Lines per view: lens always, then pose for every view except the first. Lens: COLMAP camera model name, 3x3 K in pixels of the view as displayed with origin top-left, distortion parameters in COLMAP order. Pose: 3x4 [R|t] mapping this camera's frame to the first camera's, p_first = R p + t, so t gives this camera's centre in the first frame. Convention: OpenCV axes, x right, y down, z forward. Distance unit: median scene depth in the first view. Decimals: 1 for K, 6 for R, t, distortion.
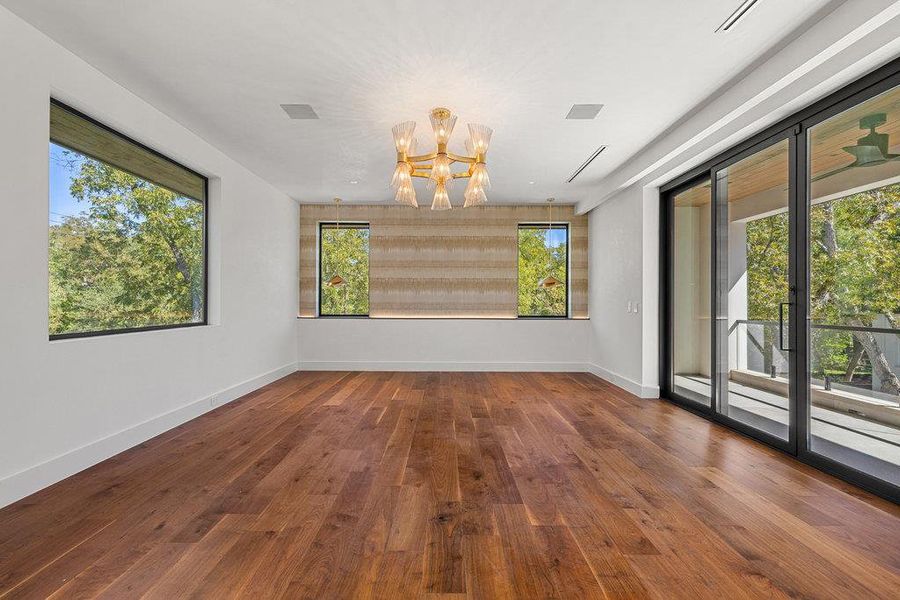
lens RADIAL K [[395.0, 0, 443.6], [0, 395.0, 297.6], [0, 0, 1]] dist [0.002841, 0.000764]
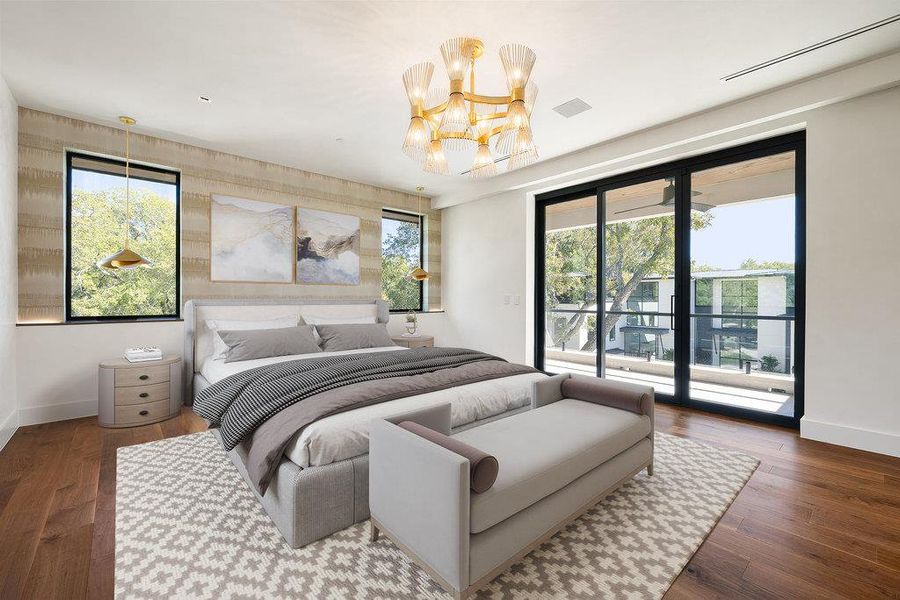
lens RADIAL K [[374.3, 0, 445.9], [0, 374.3, 296.1], [0, 0, 1]] dist [0.001371, 0.000111]
pose [[0.754205, -0.001251, 0.656638, -0.263746], [-0.015937, 0.999669, 0.020210, -0.006351], [-0.656446, -0.025707, 0.753935, 0.255513]]
